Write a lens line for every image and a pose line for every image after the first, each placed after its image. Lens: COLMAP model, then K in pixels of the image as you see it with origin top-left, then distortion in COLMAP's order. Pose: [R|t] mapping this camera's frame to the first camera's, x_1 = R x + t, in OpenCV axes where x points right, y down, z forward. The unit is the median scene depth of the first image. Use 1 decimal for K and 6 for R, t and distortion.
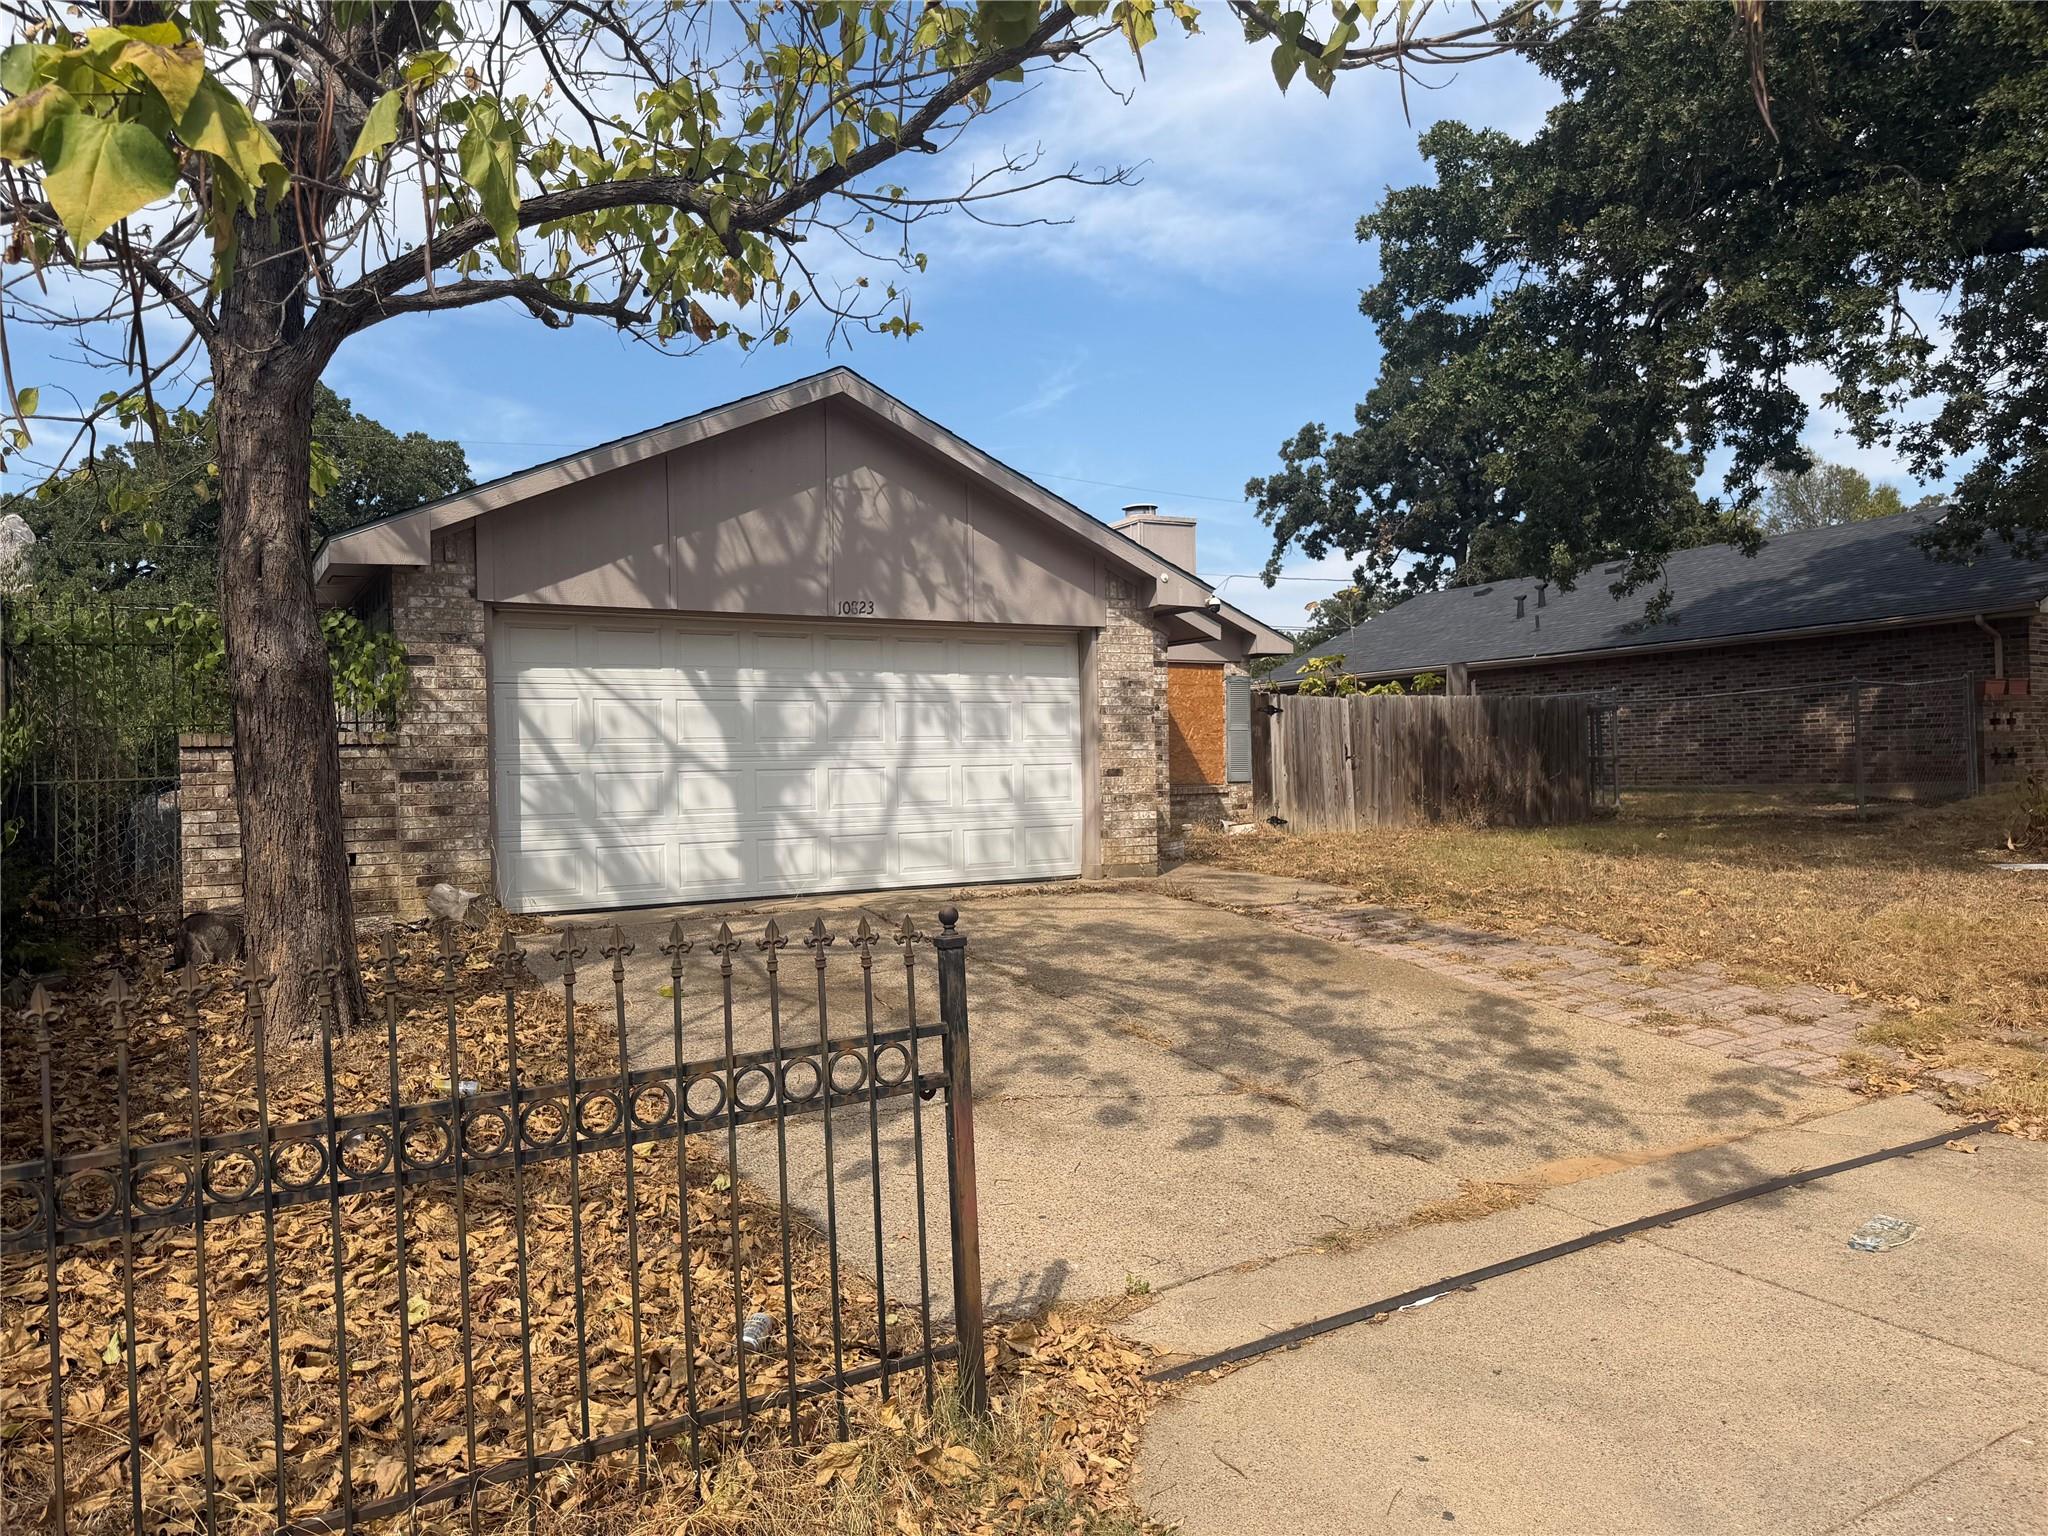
lens RADIAL K [[1418.5, 0, 1009.6], [0, 1418.5, 779.8], [0, 0, 1]] dist [0.059443, -0.023815]
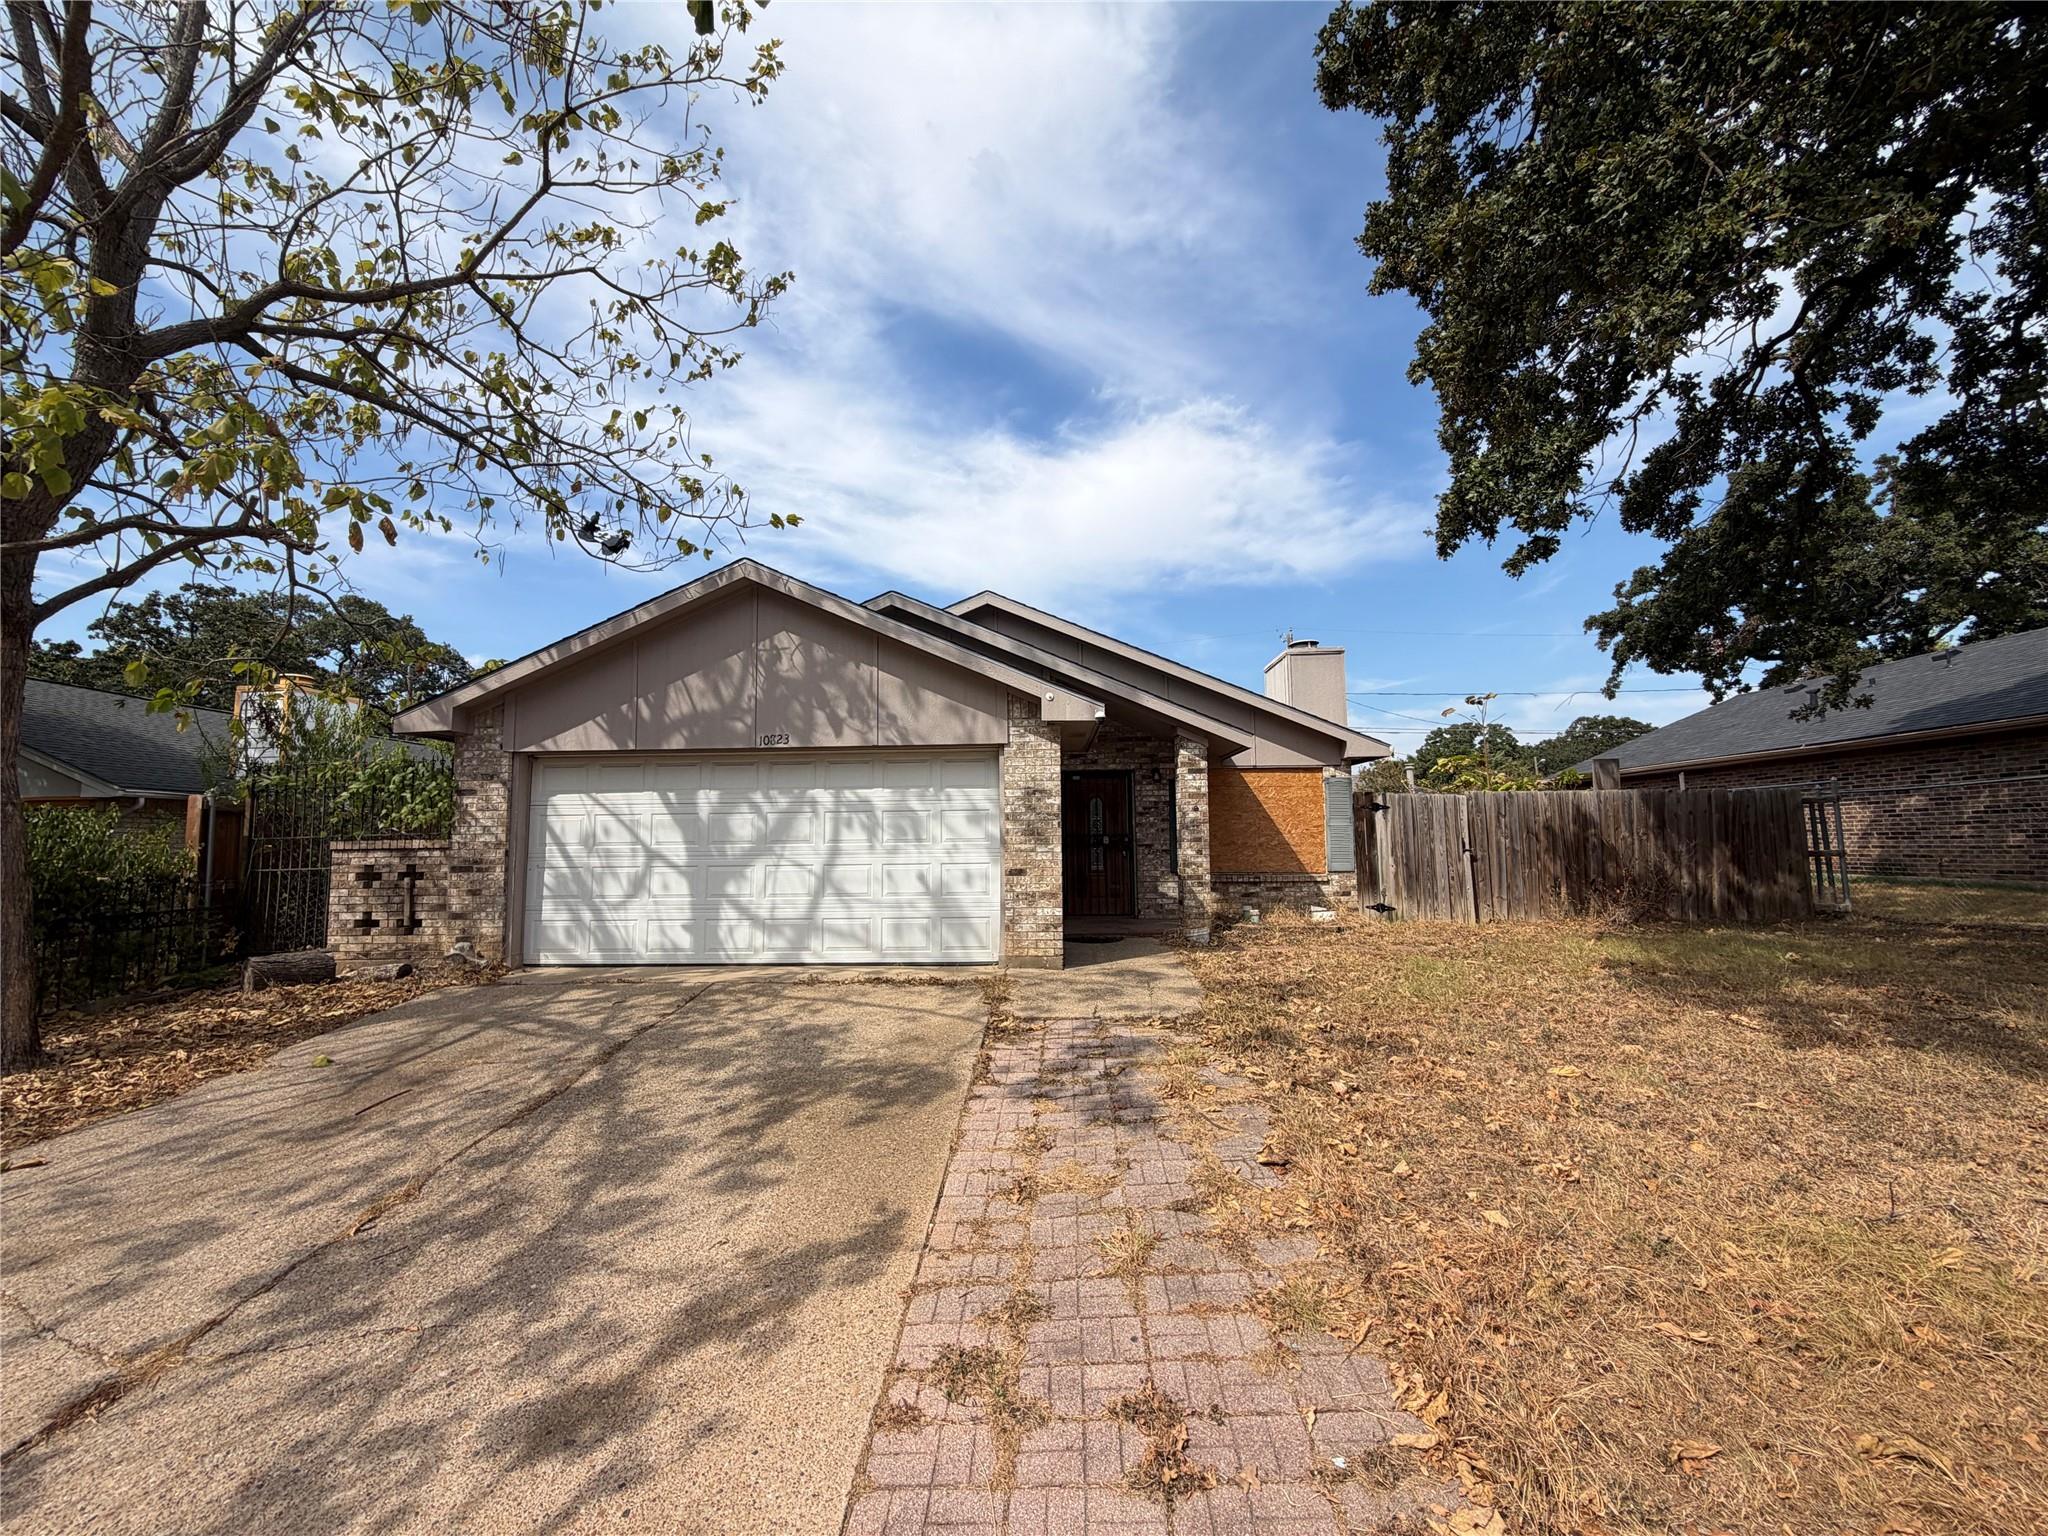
lens RADIAL K [[812.8, 0, 1005.0], [0, 812.8, 767.6], [0, 0, 1]] dist [-0.008351, 0.003016]
pose [[0.841899, -0.038989, -0.538225, 0.455586], [-0.010180, 0.996061, -0.088079, -0.033935], [0.539539, 0.079633, 0.838186, 0.497143]]
